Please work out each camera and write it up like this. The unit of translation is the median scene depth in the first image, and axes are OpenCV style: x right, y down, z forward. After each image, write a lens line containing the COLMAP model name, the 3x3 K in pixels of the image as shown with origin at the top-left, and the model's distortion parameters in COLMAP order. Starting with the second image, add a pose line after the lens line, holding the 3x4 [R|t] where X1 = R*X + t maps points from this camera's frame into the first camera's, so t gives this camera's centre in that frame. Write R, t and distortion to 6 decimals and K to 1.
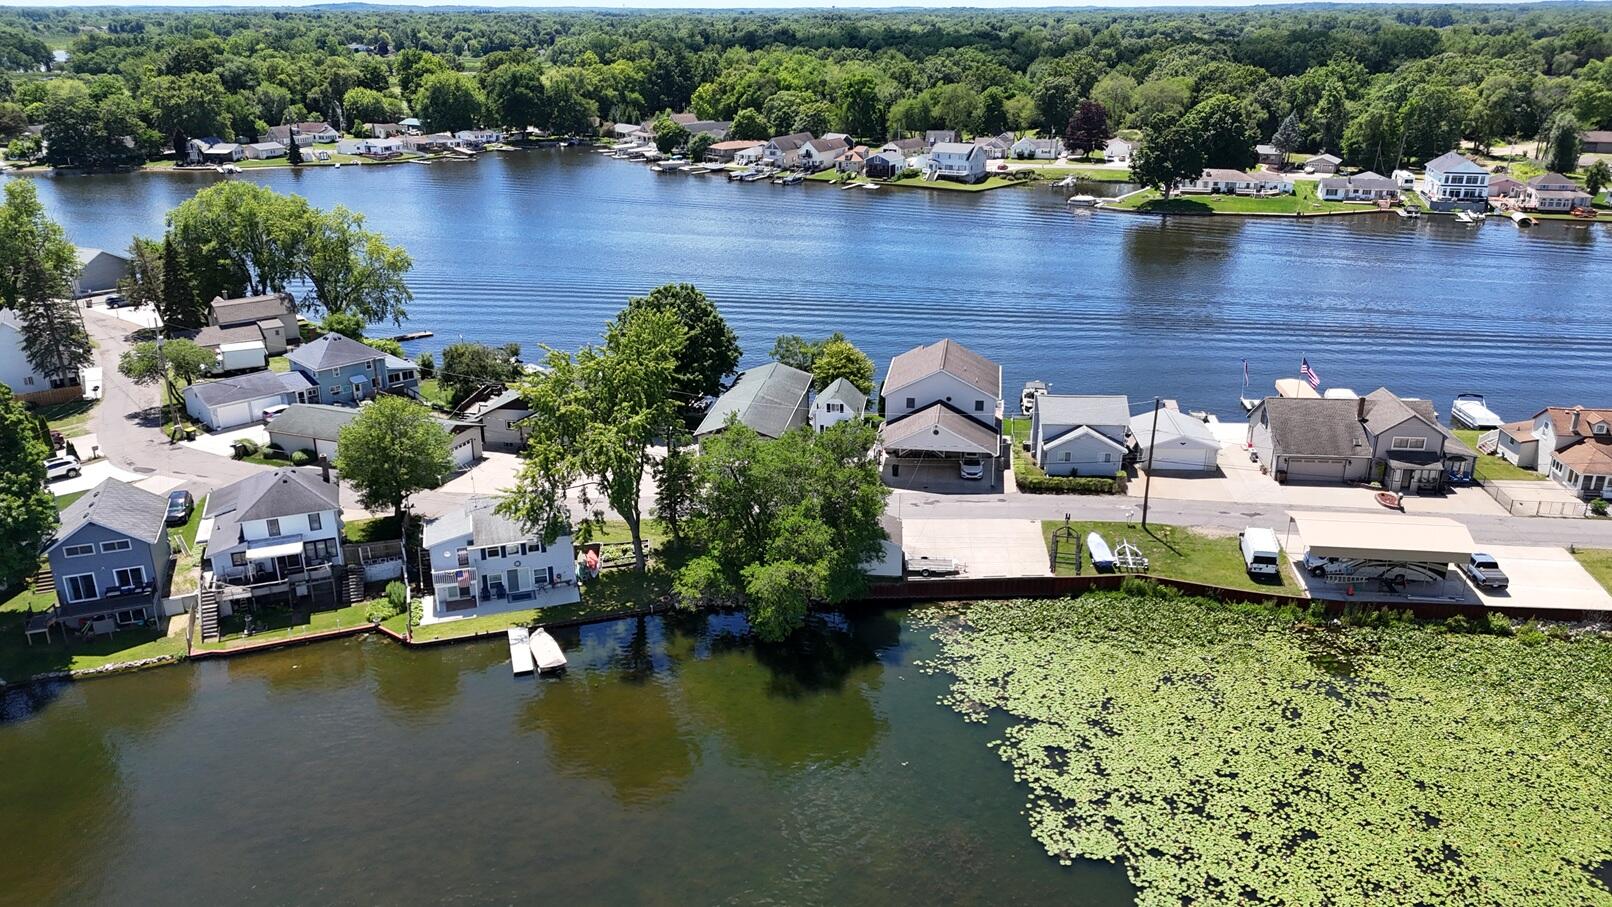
lens RADIAL K [[1178.2, 0, 806.0], [0, 1178.2, 453.5], [0, 0, 1]] dist [0.091497, -0.100740]
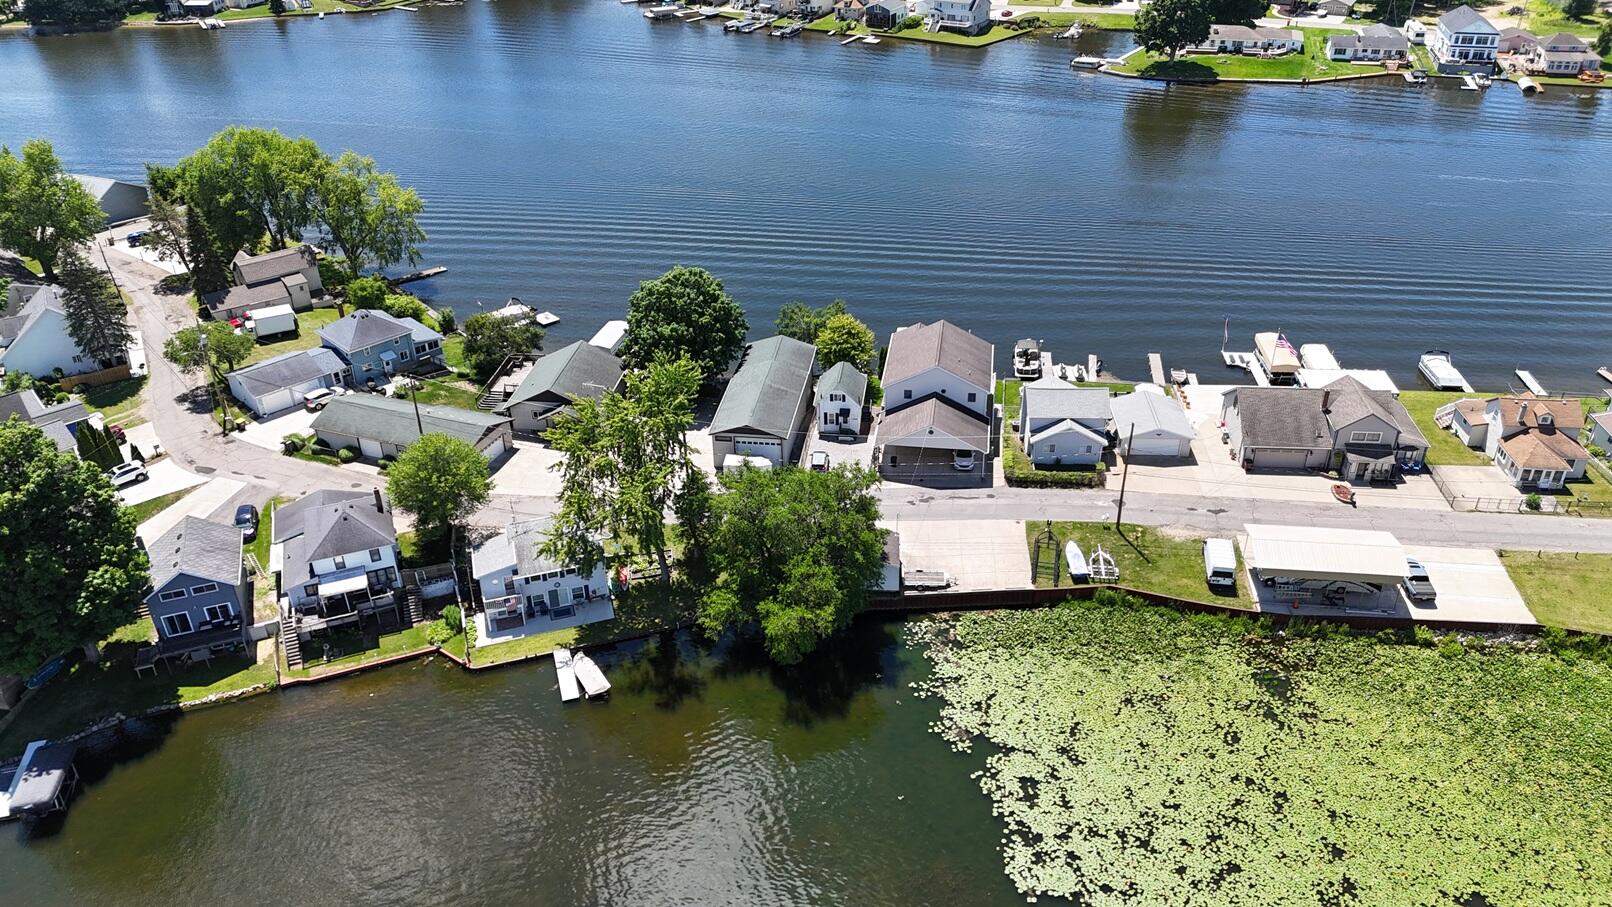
lens RADIAL K [[1178.2, 0, 806.0], [0, 1178.2, 453.5], [0, 0, 1]] dist [0.091497, -0.100740]
pose [[0.999900, -0.013852, -0.002791, -0.001736], [0.014129, 0.983536, 0.180159, -0.160018], [0.000250, -0.180181, 0.983634, -0.057532]]
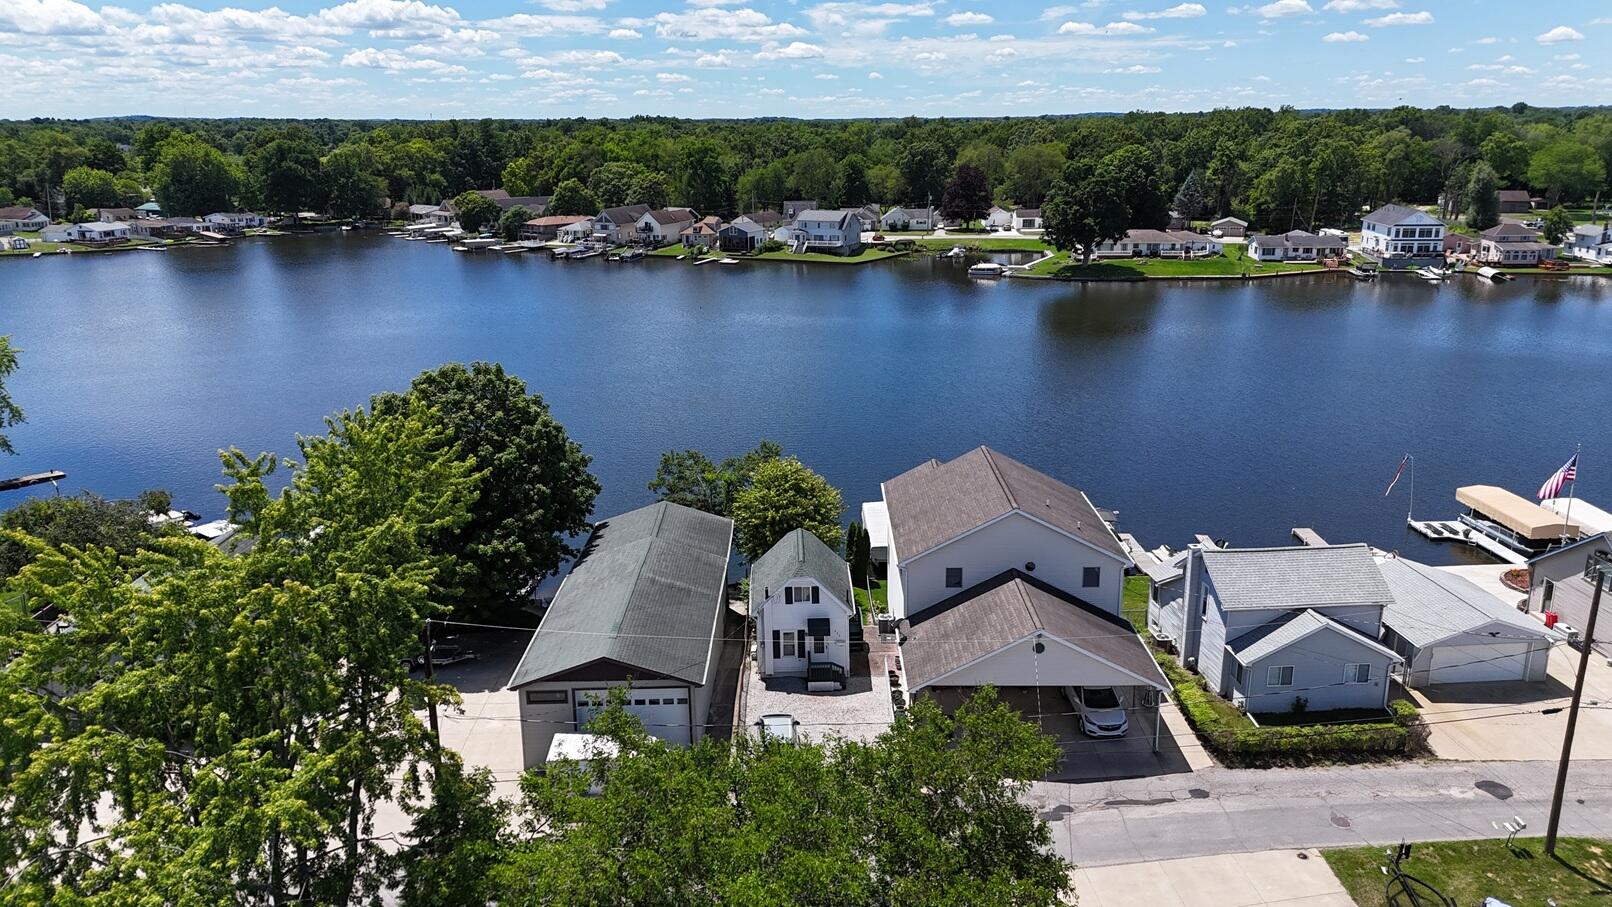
lens RADIAL K [[1178.2, 0, 806.0], [0, 1178.2, 453.5], [0, 0, 1]] dist [0.091497, -0.100740]
pose [[0.988663, -0.046353, 0.142818, -0.036461], [0.058318, 0.995026, -0.080762, -0.050665], [-0.138364, 0.088175, 0.986448, 0.442490]]
